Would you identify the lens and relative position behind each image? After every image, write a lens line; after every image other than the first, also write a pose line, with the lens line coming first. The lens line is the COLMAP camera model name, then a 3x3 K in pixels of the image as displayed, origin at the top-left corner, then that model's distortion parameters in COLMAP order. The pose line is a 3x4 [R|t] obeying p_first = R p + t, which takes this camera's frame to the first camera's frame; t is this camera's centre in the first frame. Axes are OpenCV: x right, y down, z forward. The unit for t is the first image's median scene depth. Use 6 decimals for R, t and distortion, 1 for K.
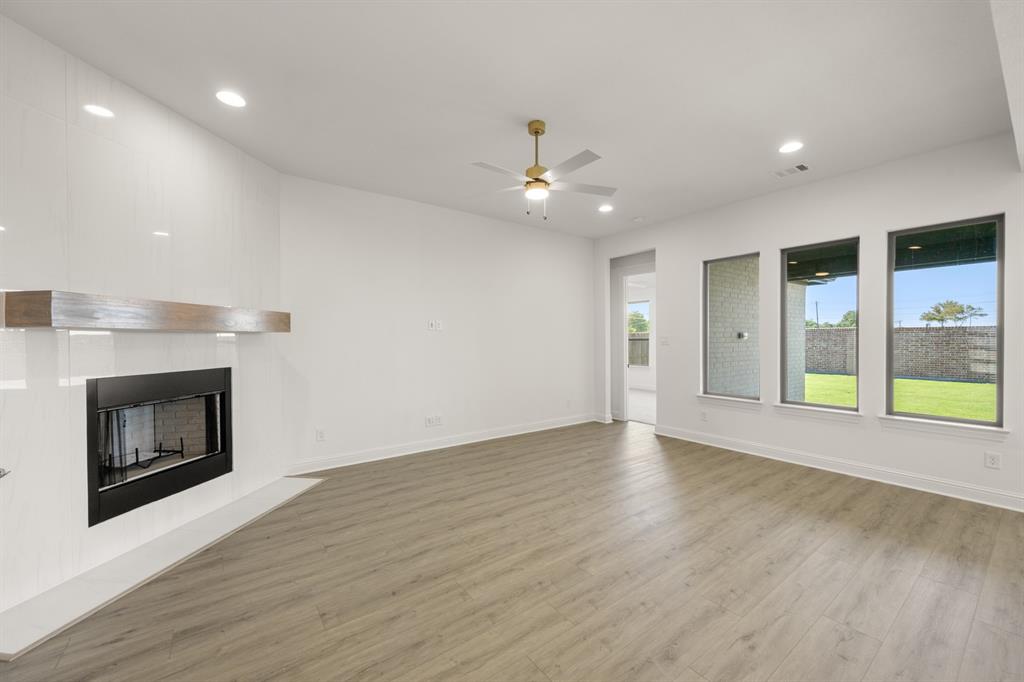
lens RADIAL K [[399.8, 0, 512.4], [0, 399.8, 343.8], [0, 0, 1]] dist [-0.003510, 0.000042]
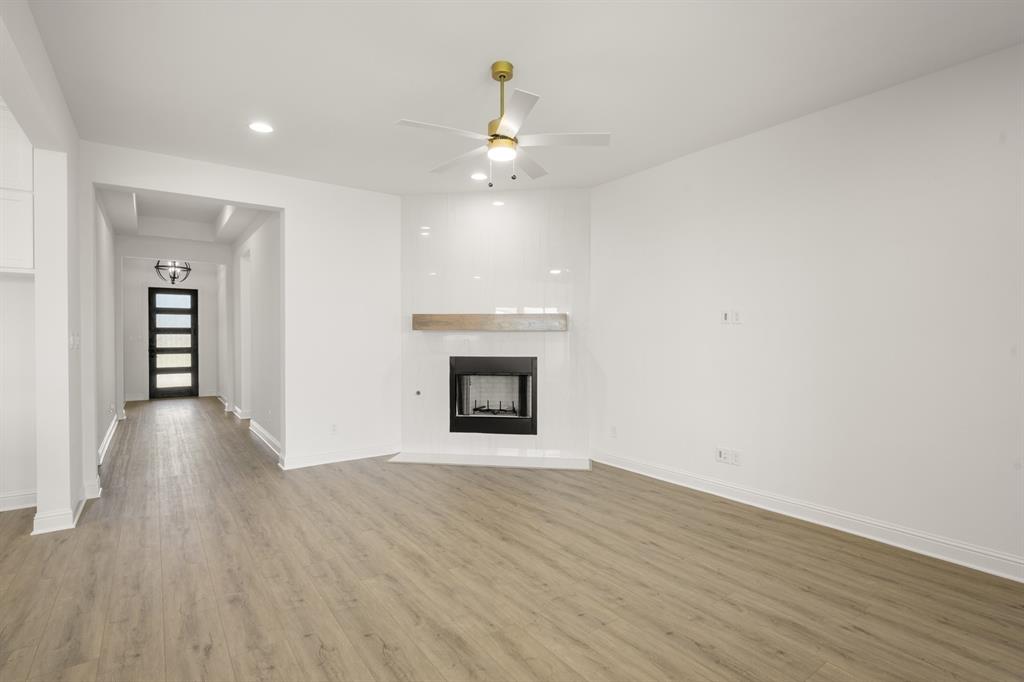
lens RADIAL K [[496.0, 0, 515.8], [0, 496.0, 335.8], [0, 0, 1]] dist [-0.003255, 0.000305]
pose [[-0.006513, 0.002797, -0.999975, 0.999424], [-0.013844, 0.999900, 0.002887, -0.015729], [0.999883, 0.013862, -0.006474, 0.981151]]
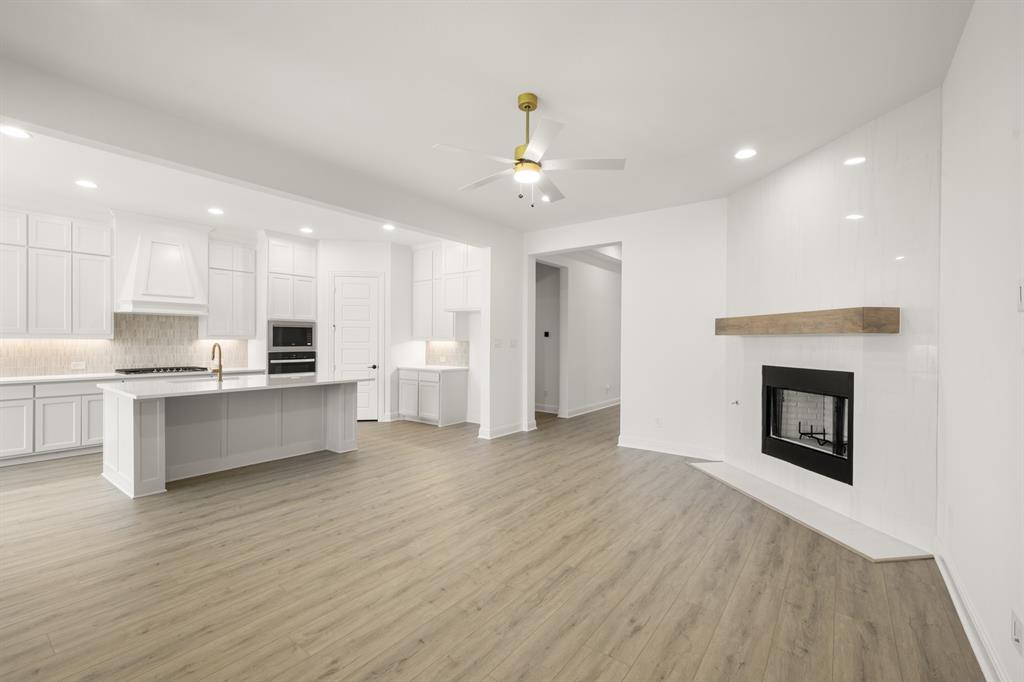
lens RADIAL K [[435.9, 0, 511.7], [0, 435.9, 341.8], [0, 0, 1]] dist [-0.001315, -0.000207]
pose [[-0.959500, -0.000876, -0.281708, 0.344846], [-0.005766, 0.999847, 0.016532, -0.023727], [0.281650, 0.017487, -0.959358, 1.814232]]
